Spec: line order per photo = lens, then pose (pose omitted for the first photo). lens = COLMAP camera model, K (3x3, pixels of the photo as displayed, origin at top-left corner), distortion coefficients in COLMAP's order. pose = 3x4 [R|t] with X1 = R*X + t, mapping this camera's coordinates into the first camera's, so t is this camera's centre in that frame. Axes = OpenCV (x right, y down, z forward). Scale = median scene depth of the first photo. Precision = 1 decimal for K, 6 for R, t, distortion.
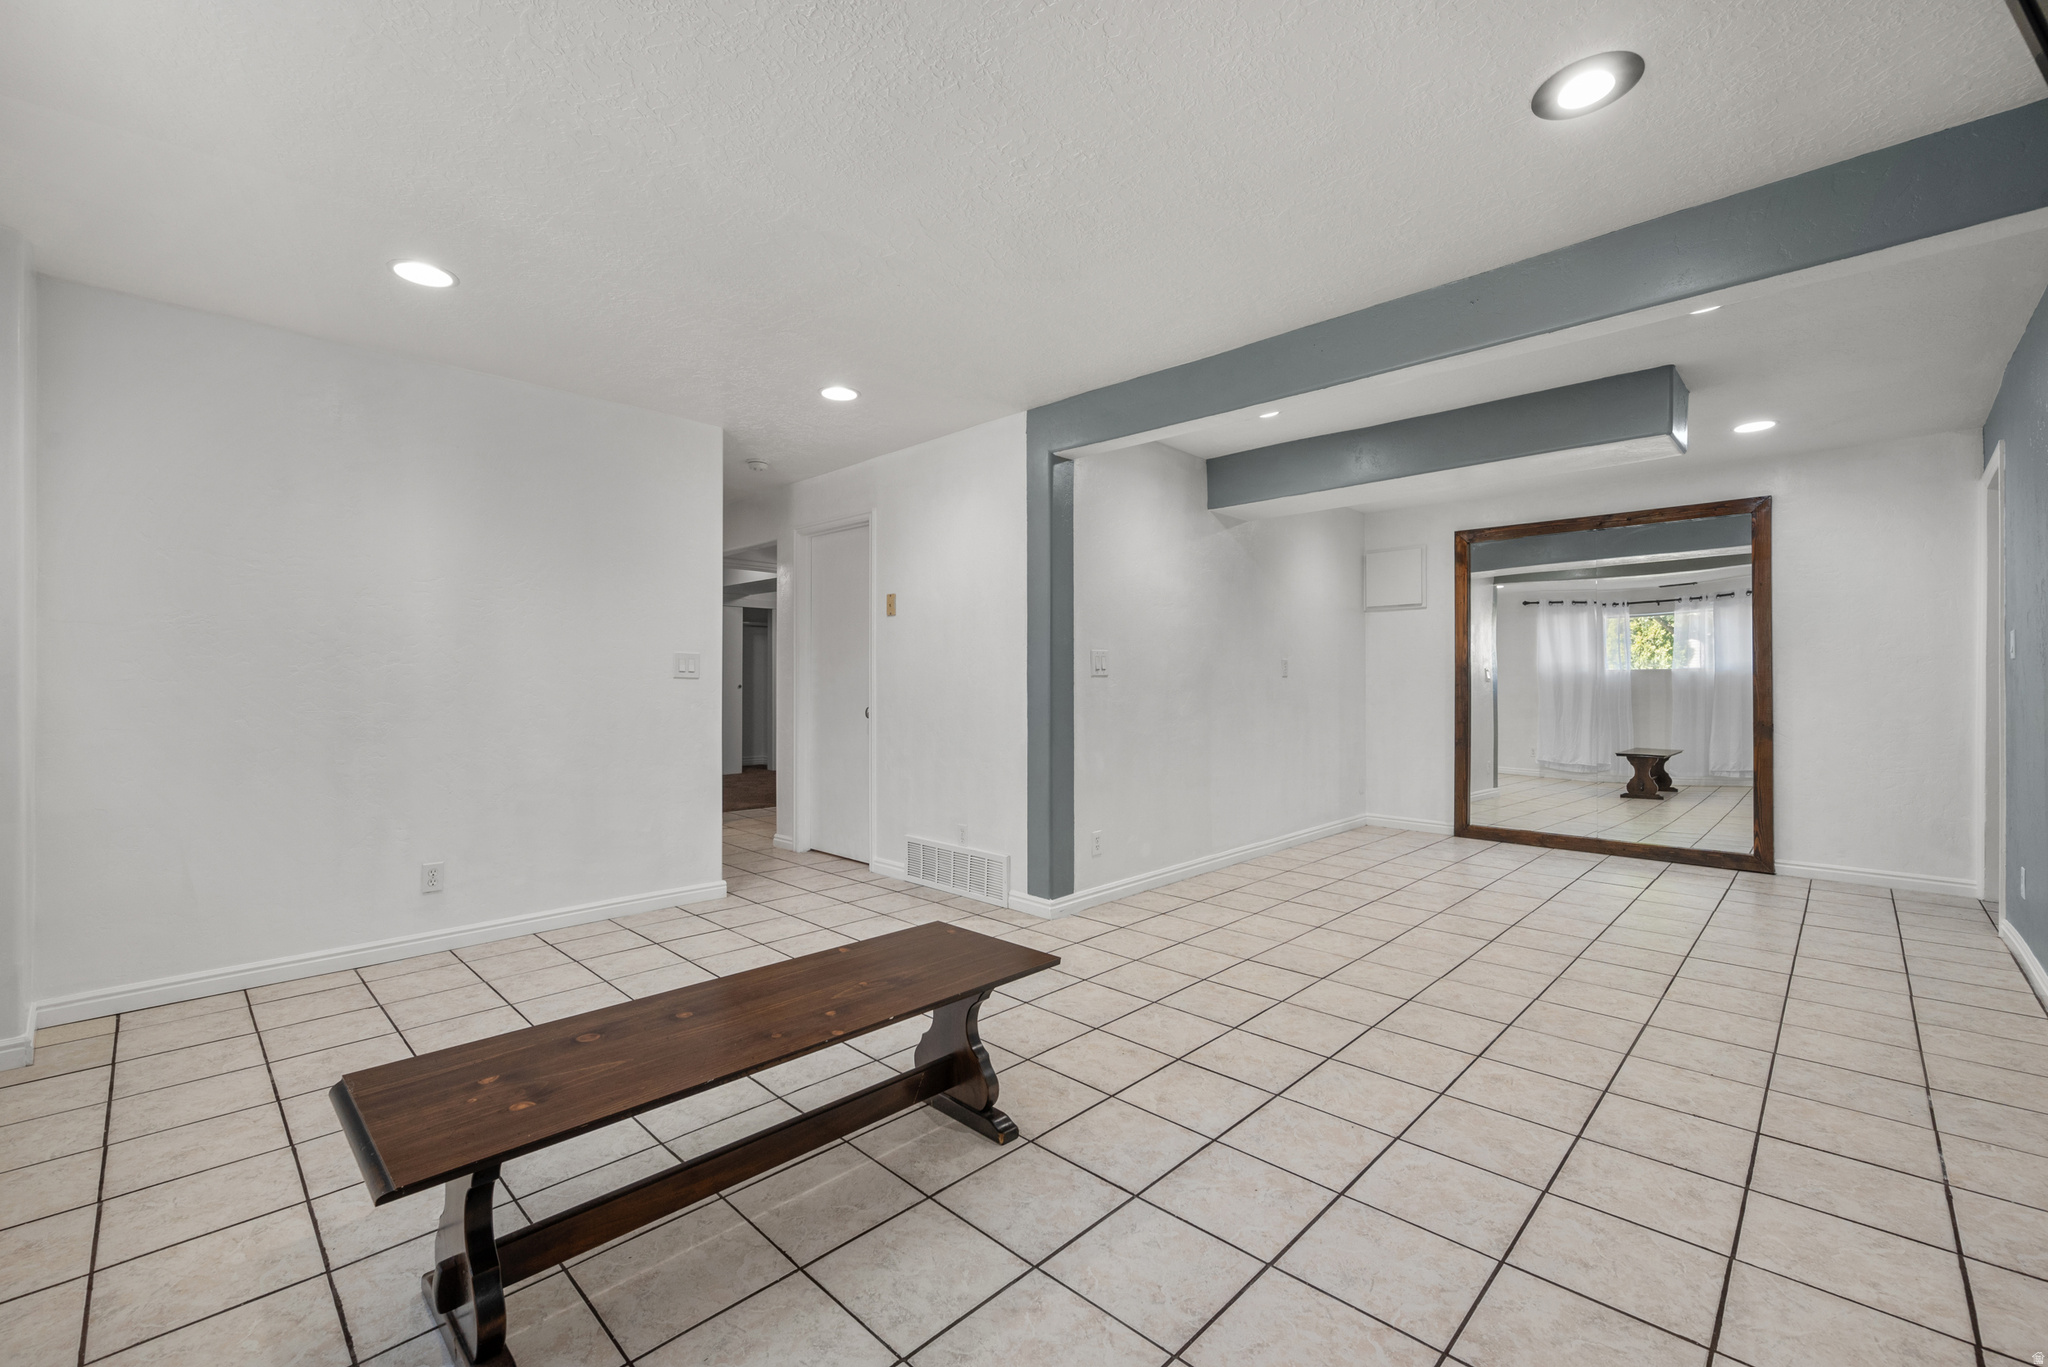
lens RADIAL K [[859.2, 0, 1020.2], [0, 859.2, 679.9], [0, 0, 1]] dist [-0.001000, -0.000274]
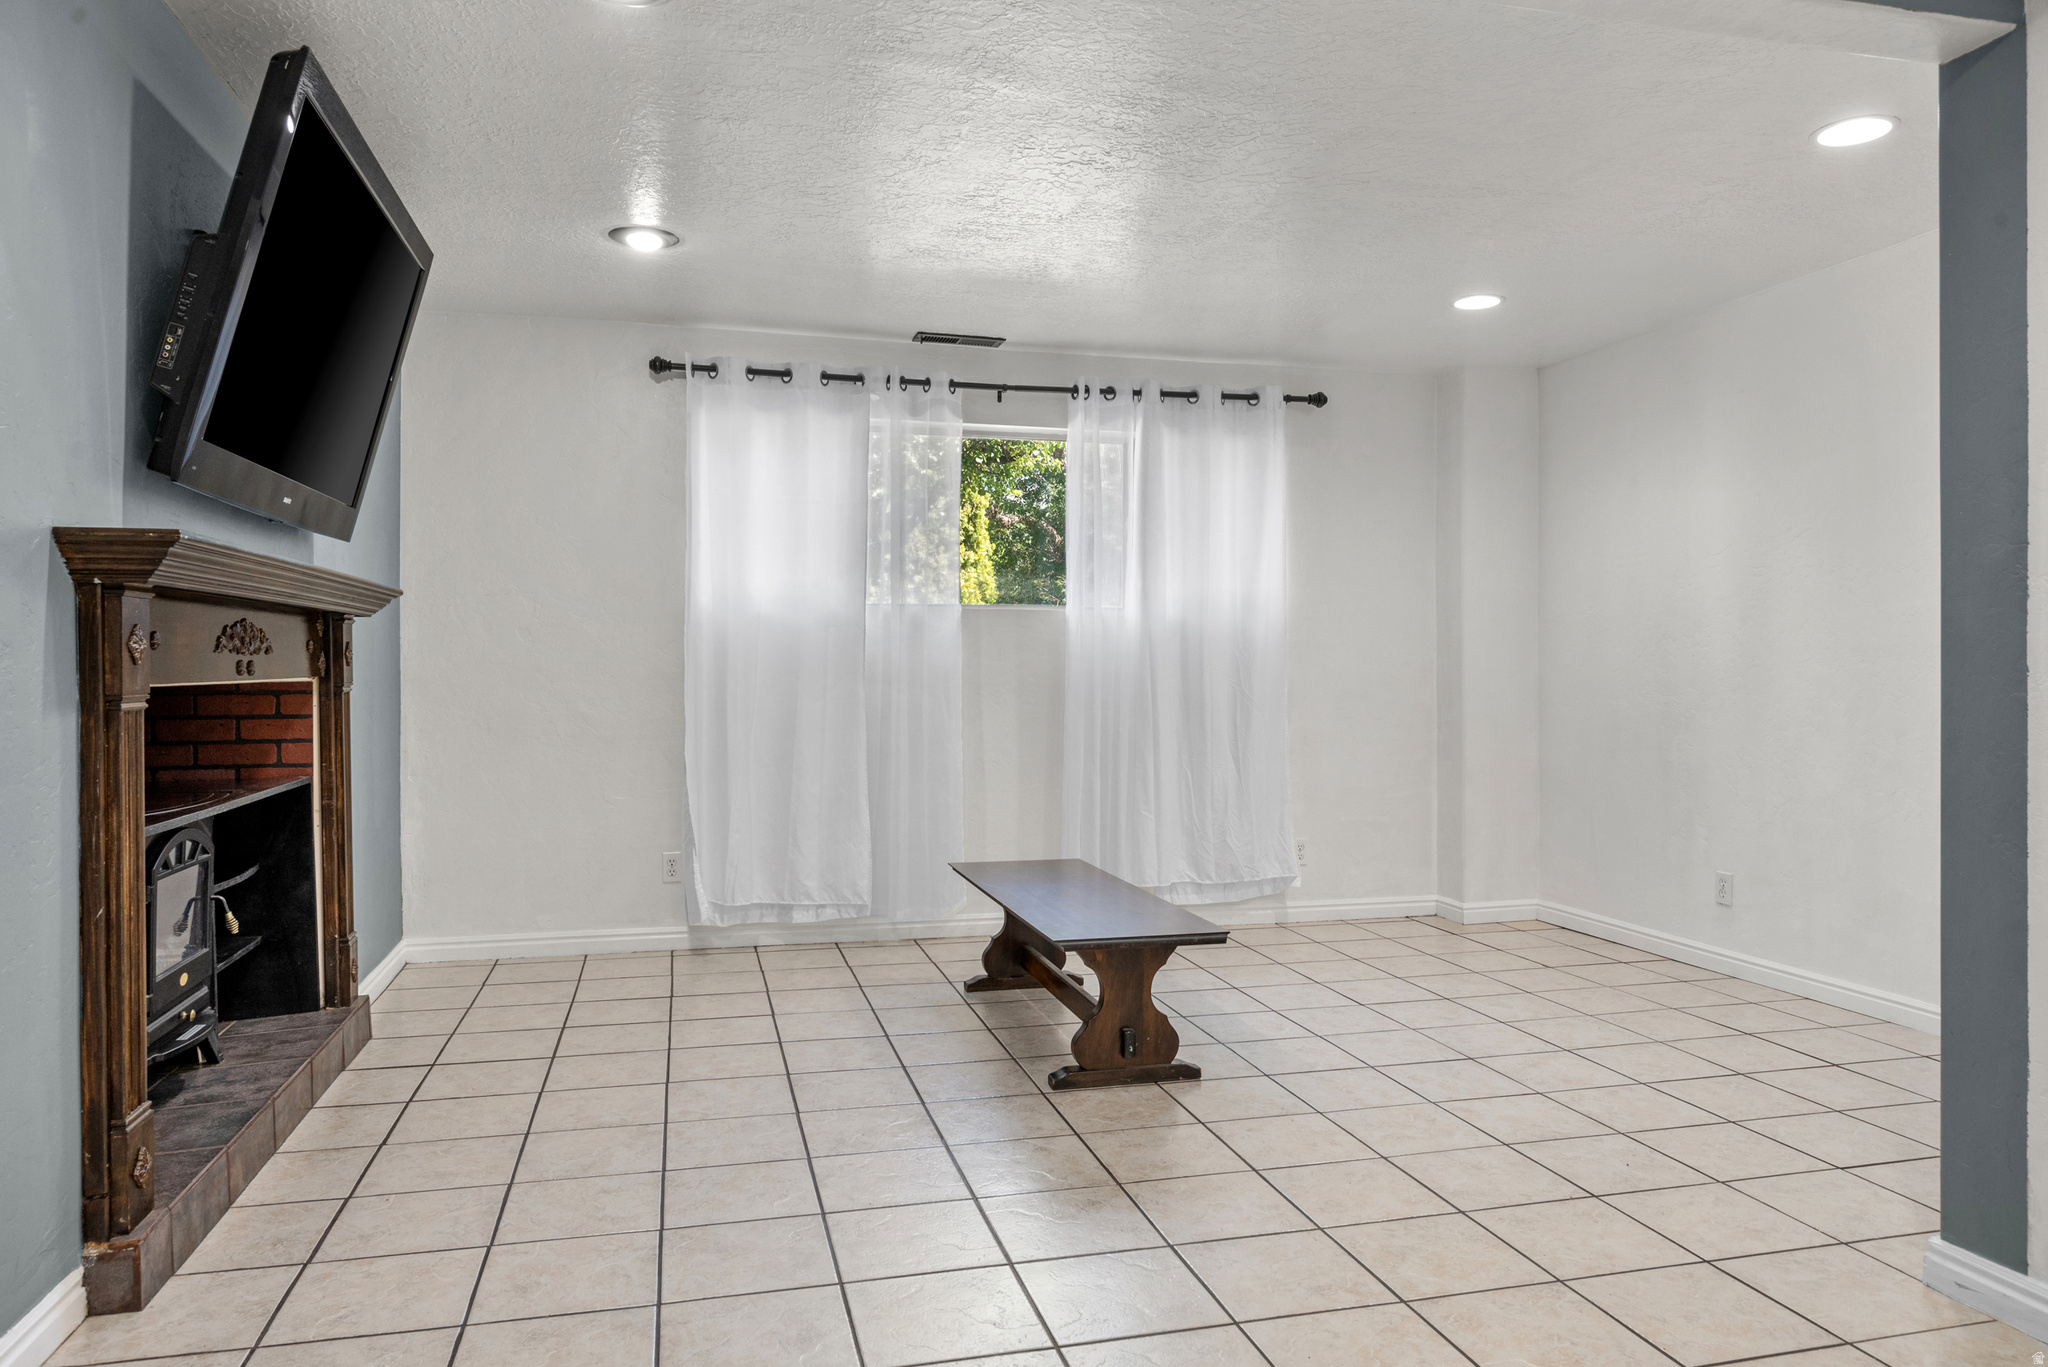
lens RADIAL K [[1316.6, 0, 1021.7], [0, 1316.6, 681.7], [0, 0, 1]] dist [0.004347, 0.001341]
pose [[-0.518382, 0.008491, -0.855107, 1.413243], [0.000496, 0.999954, 0.009629, 0.006657], [0.855149, 0.004567, -0.518362, 1.807143]]
